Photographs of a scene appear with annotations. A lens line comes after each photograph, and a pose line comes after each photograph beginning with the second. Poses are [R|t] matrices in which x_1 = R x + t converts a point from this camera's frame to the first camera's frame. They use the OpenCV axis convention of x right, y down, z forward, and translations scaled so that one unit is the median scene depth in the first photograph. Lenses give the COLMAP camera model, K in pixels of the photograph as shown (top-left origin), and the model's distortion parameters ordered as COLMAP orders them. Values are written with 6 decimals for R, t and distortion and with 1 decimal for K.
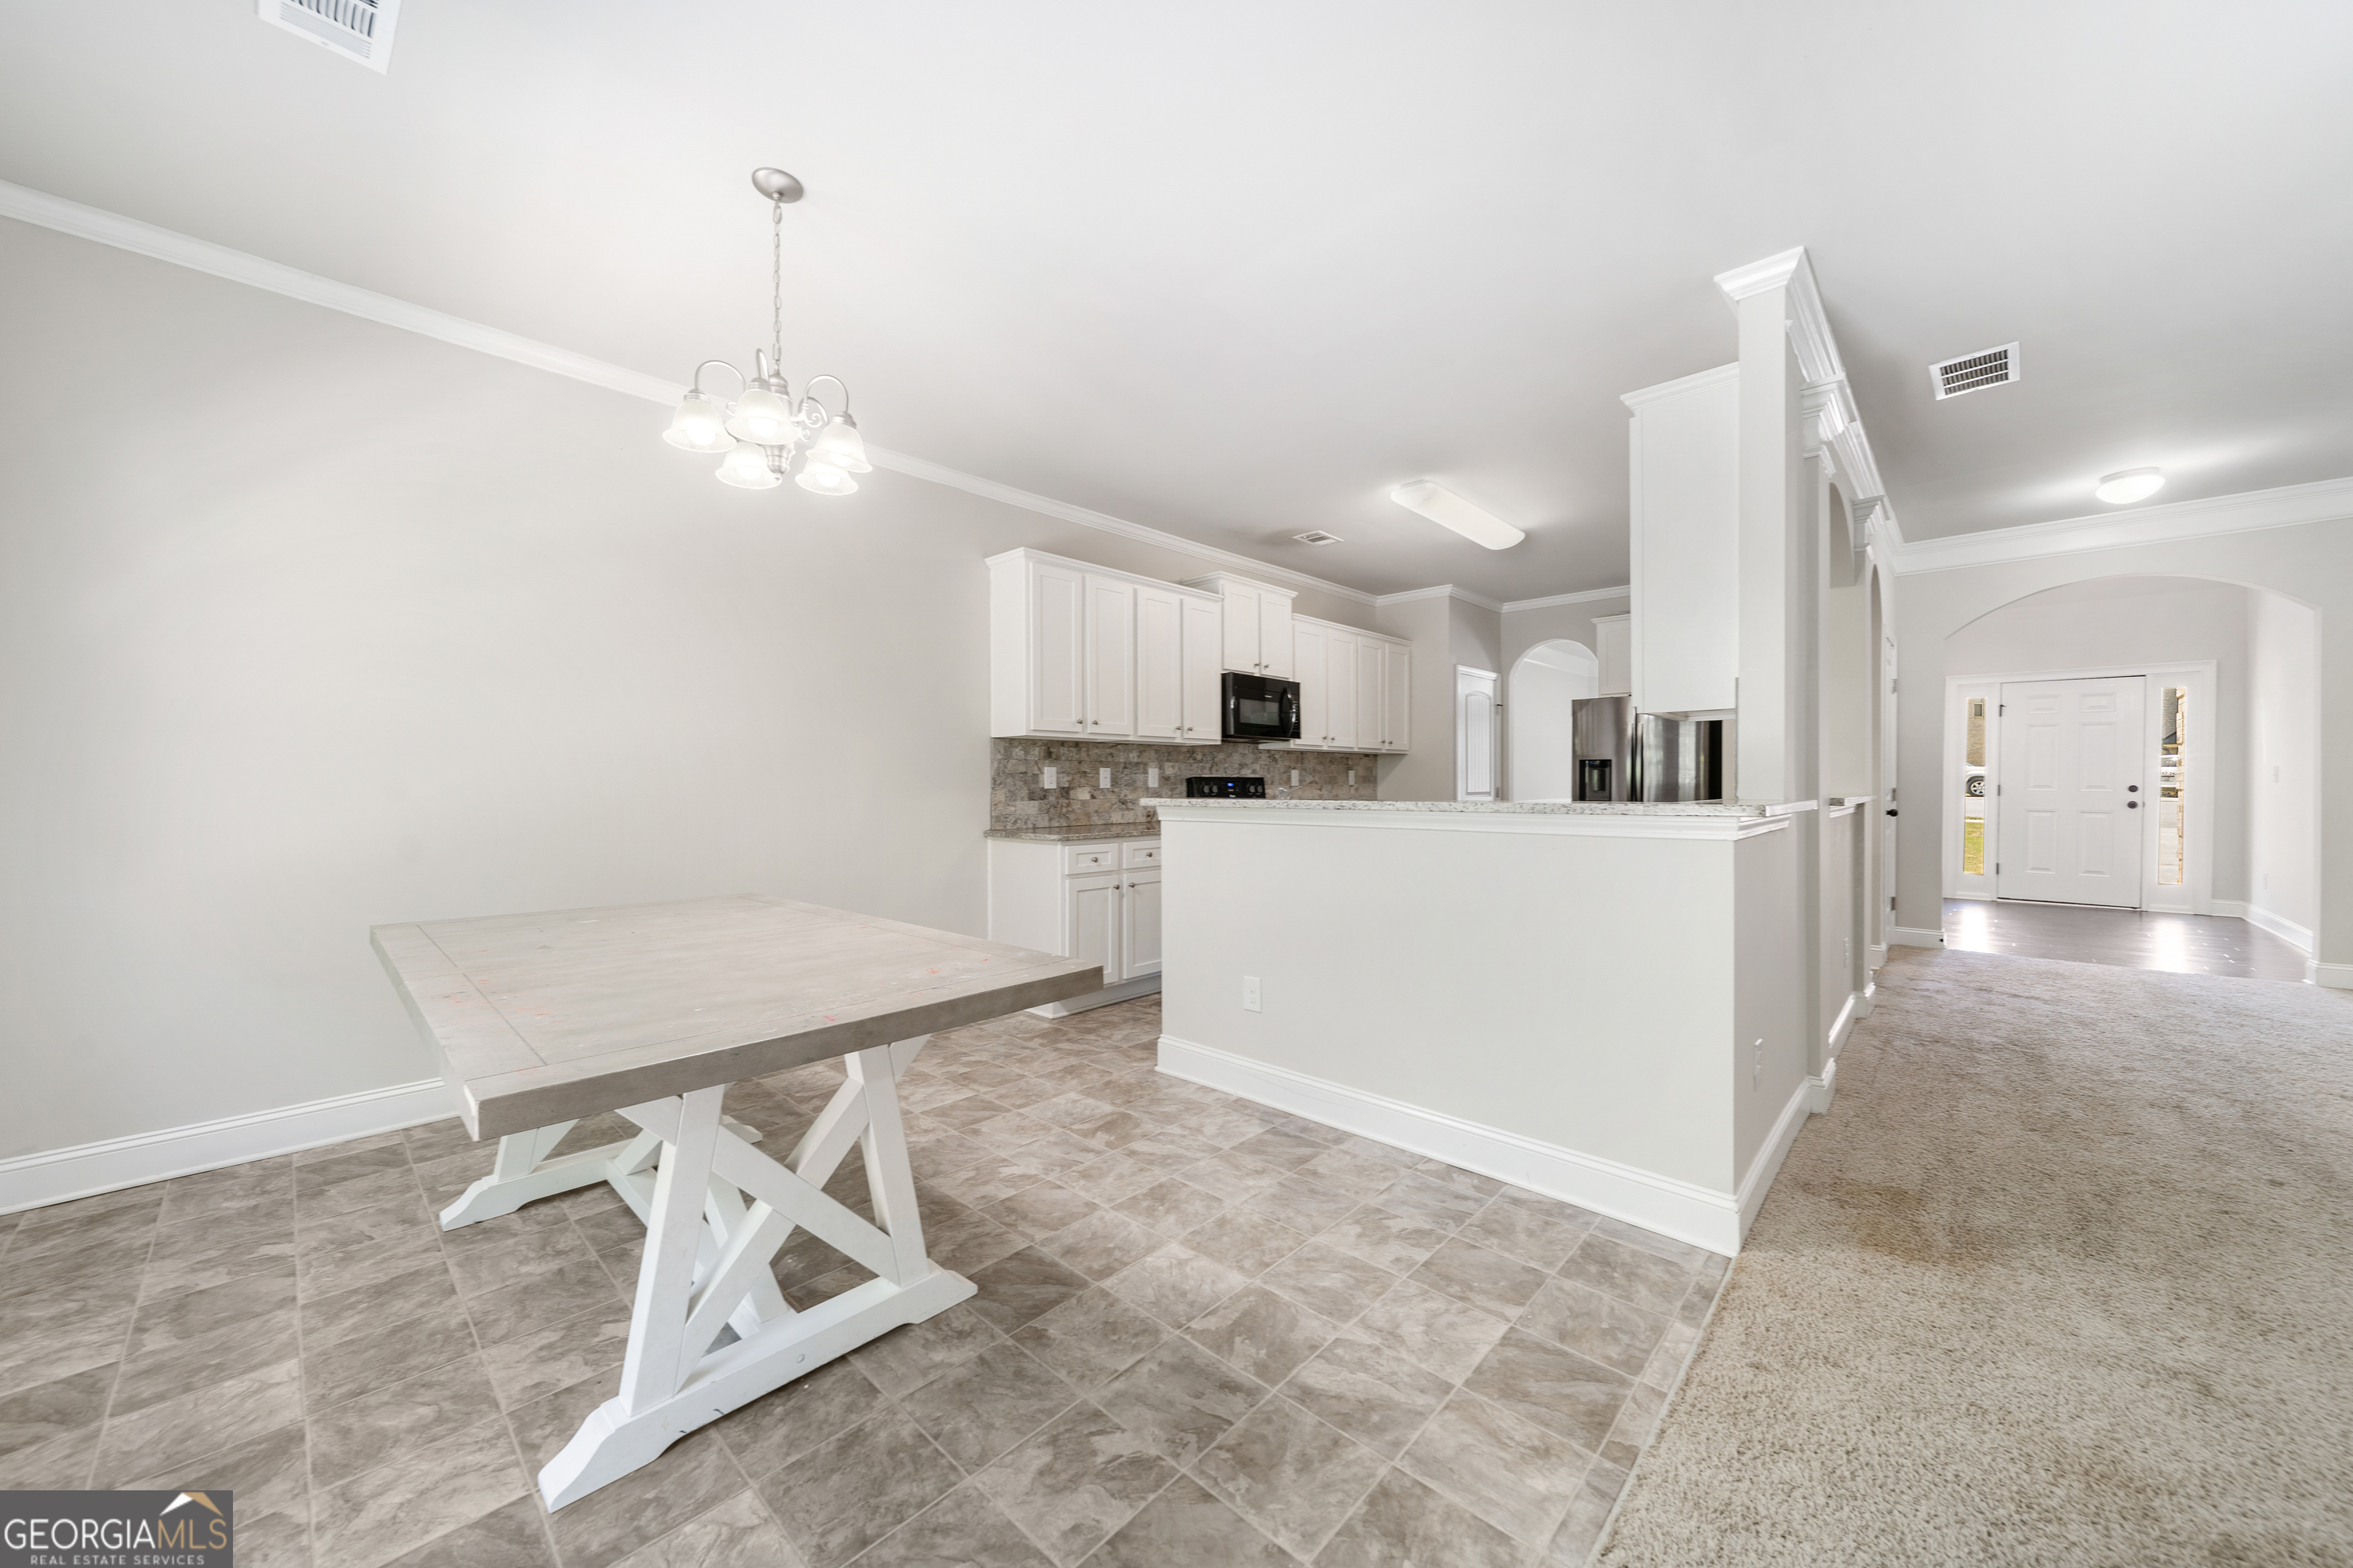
lens RADIAL K [[847.0, 0, 1186.5], [0, 847.0, 784.3], [0, 0, 1]] dist [0.000353, -0.002055]
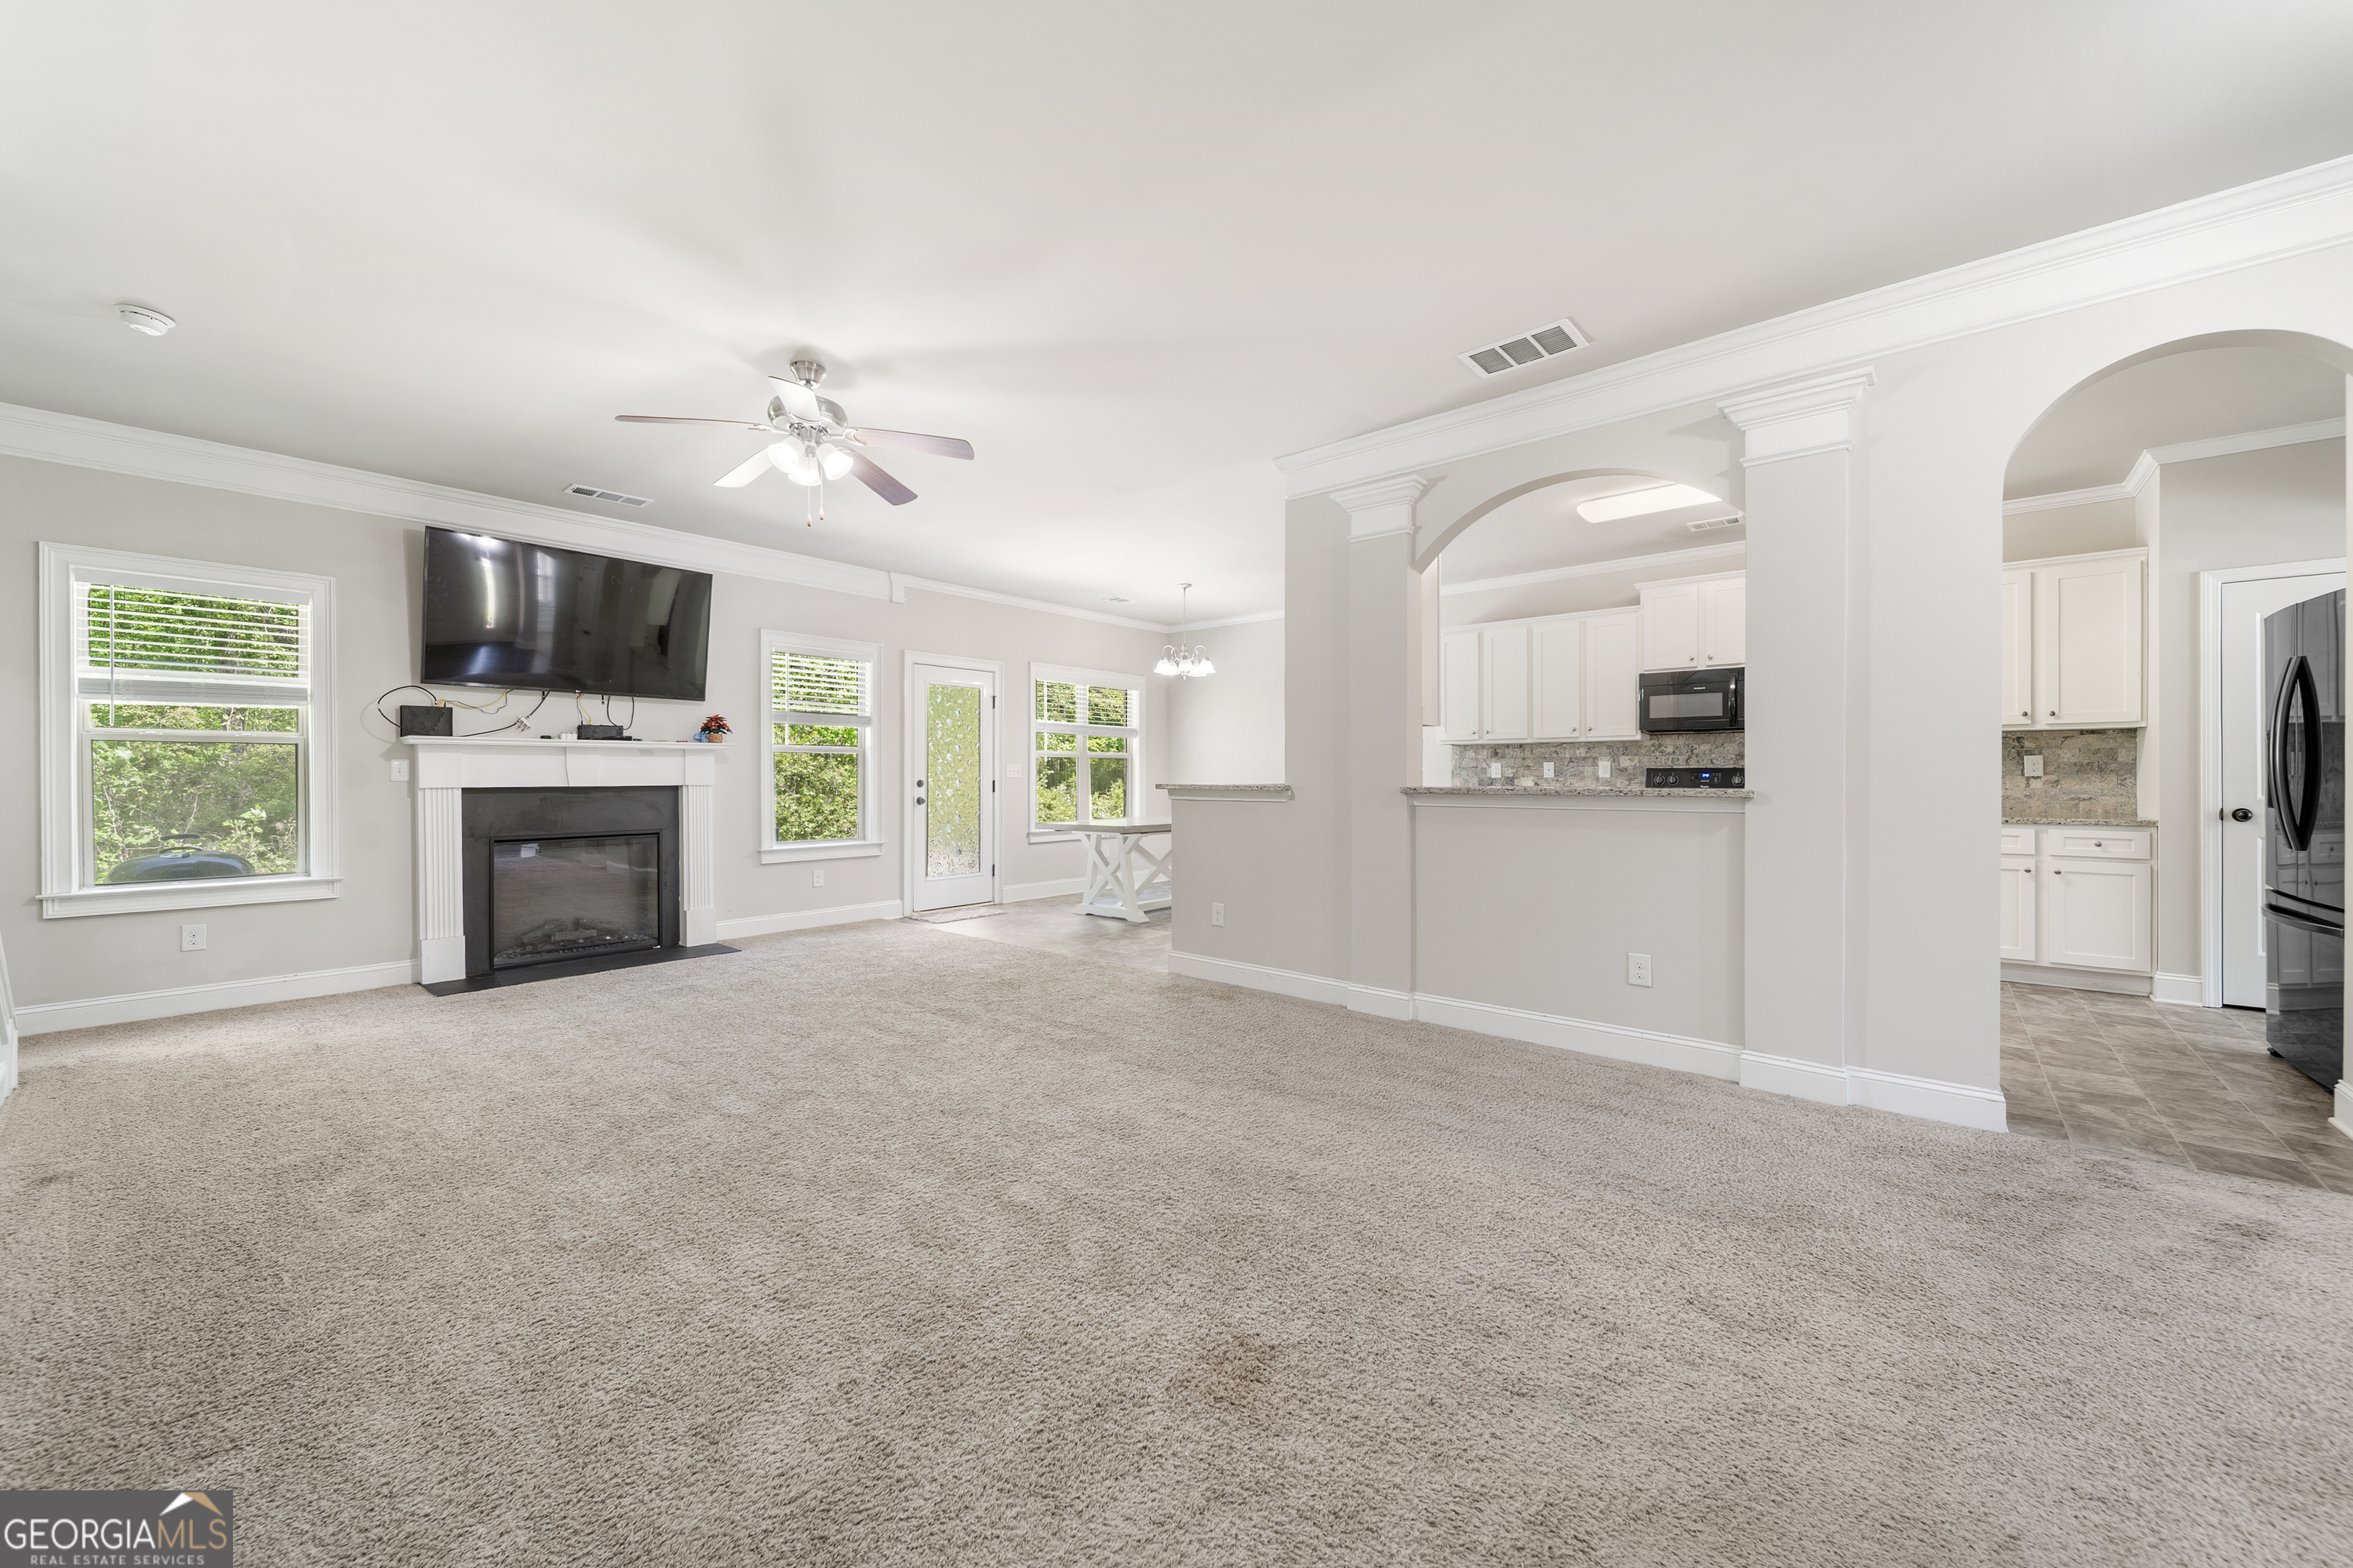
lens RADIAL K [[884.4, 0, 1168.1], [0, 884.4, 775.8], [0, 0, 1]] dist [-0.000925, -0.000514]
pose [[0.036944, 0.002186, -0.999315, 1.406552], [0.000707, 0.999997, 0.002214, -0.002354], [0.999317, -0.000788, 0.036942, 0.407481]]
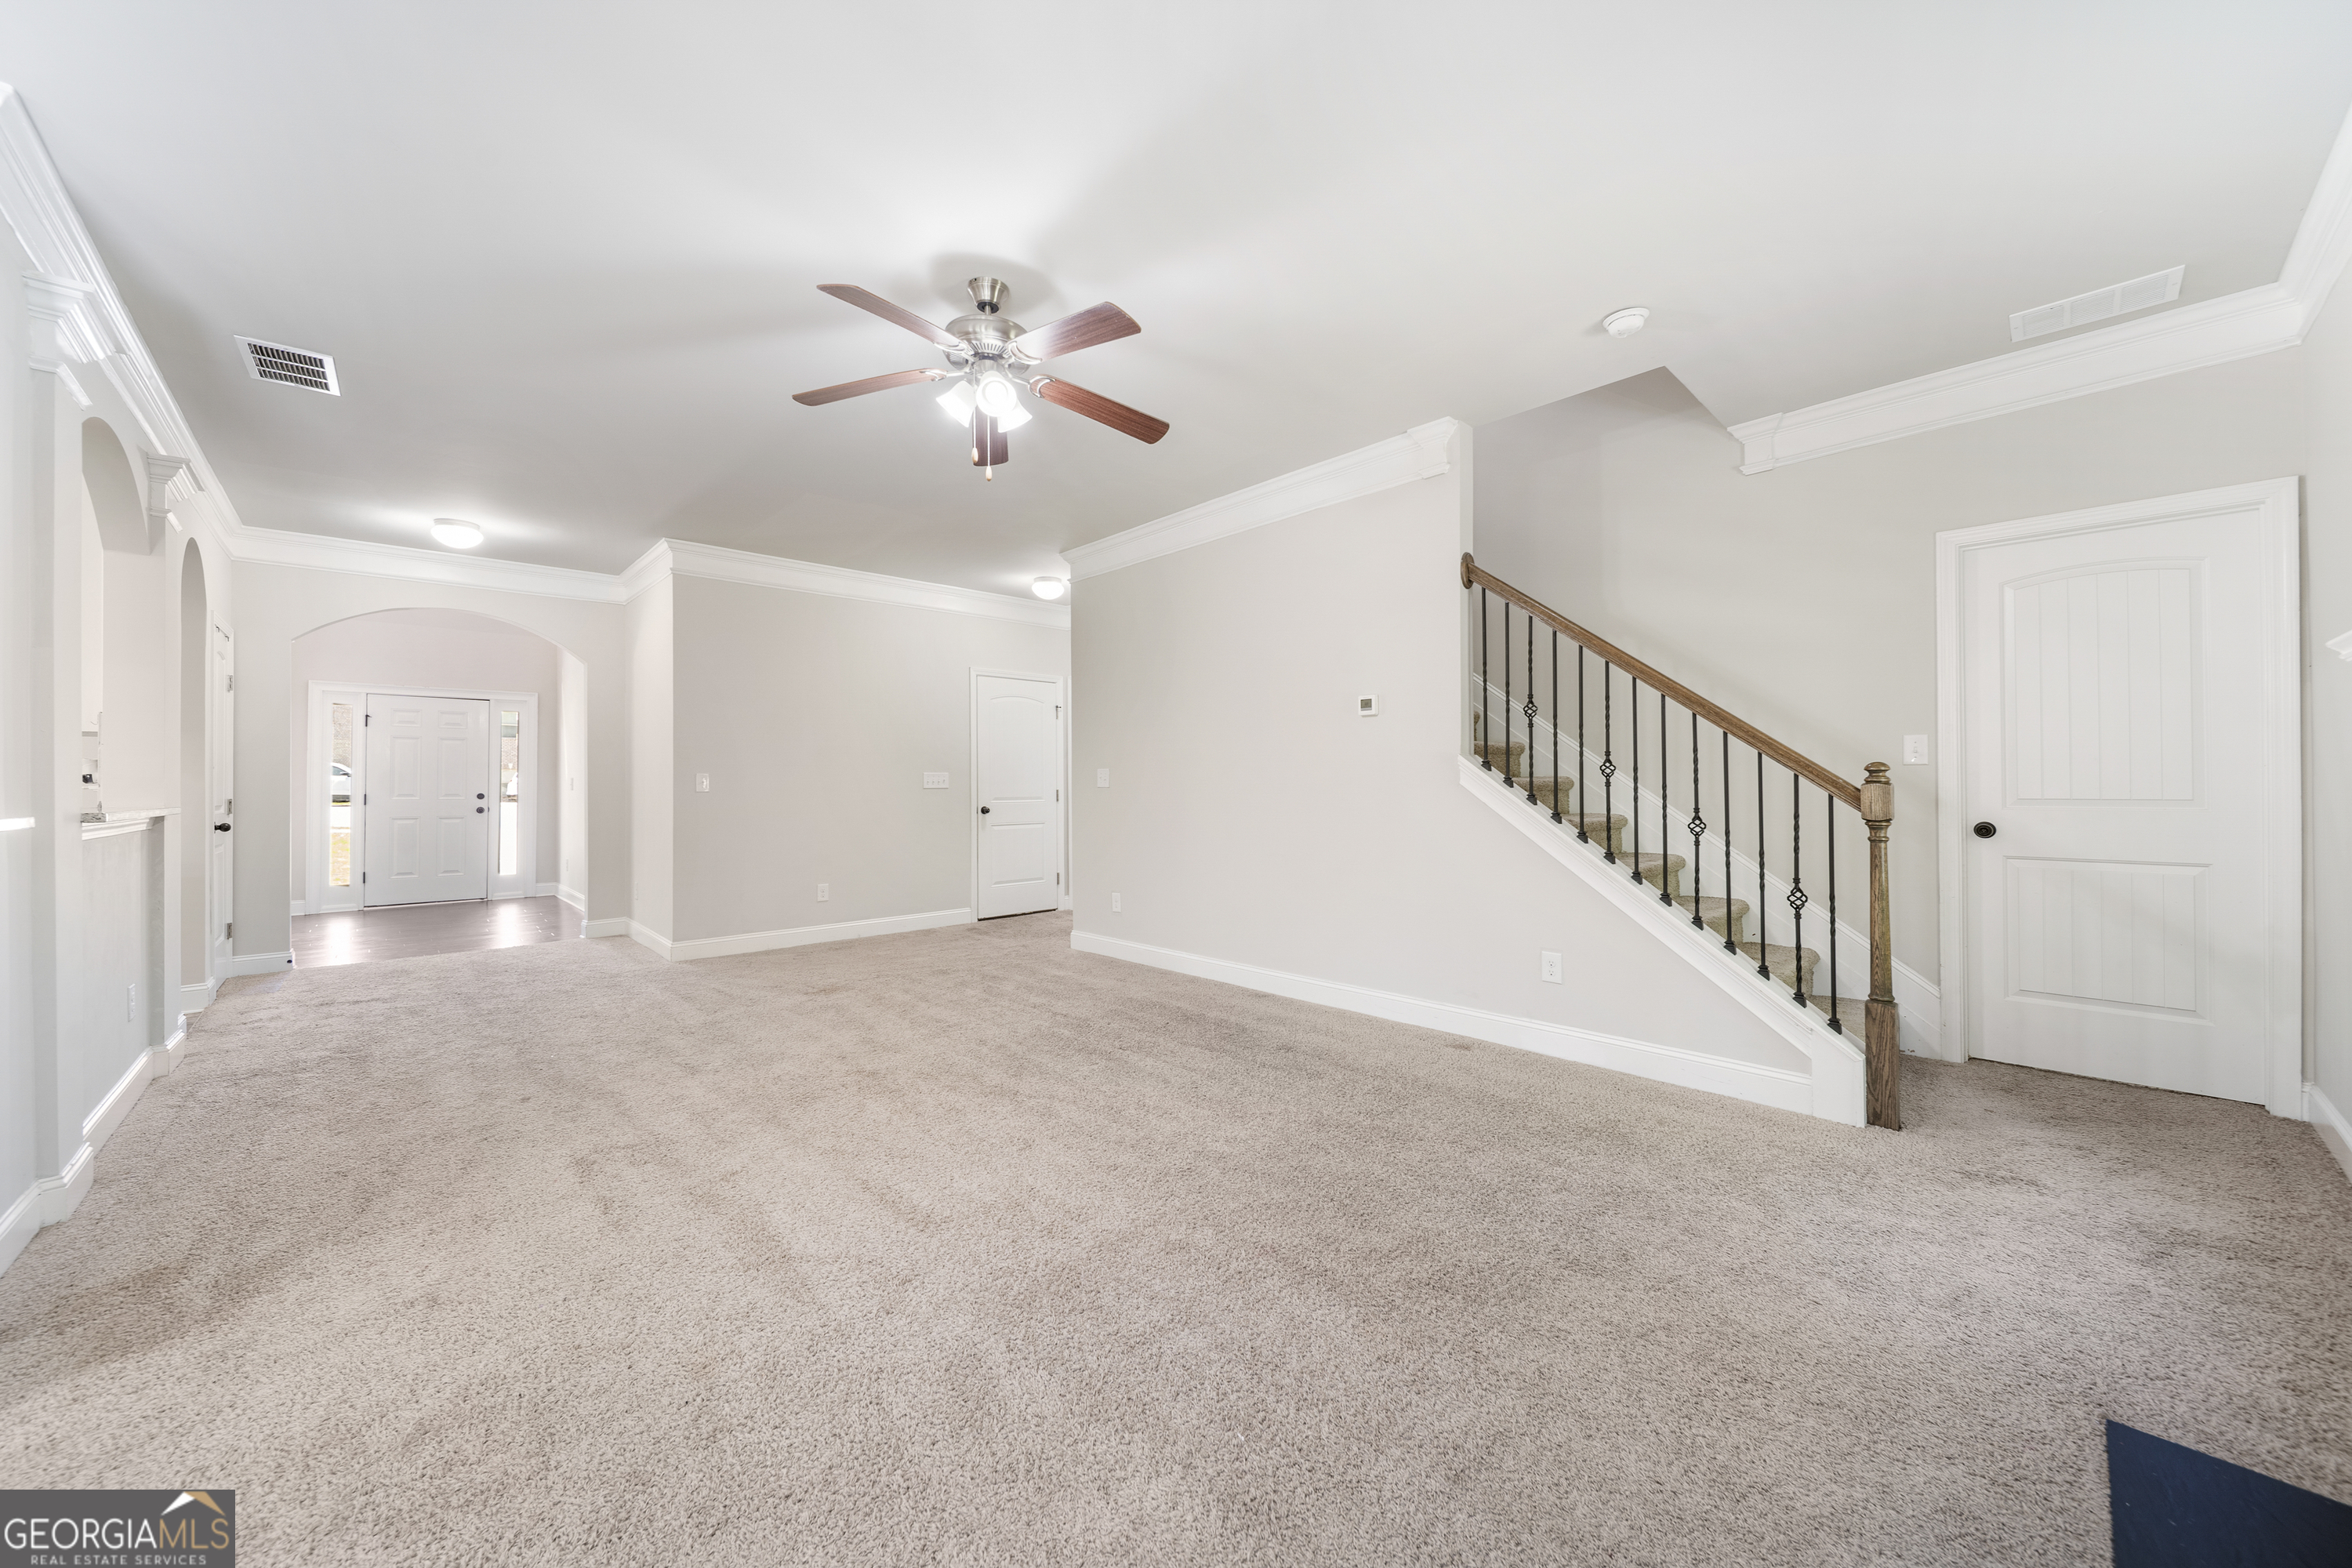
lens RADIAL K [[846.6, 0, 1173.5], [0, 846.6, 777.7], [0, 0, 1]] dist [0.000353, -0.002055]
pose [[0.063080, 0.007558, 0.997980, 0.028760], [0.011819, 0.999896, -0.008320, 0.000962], [-0.997938, 0.012320, 0.062984, -0.043309]]
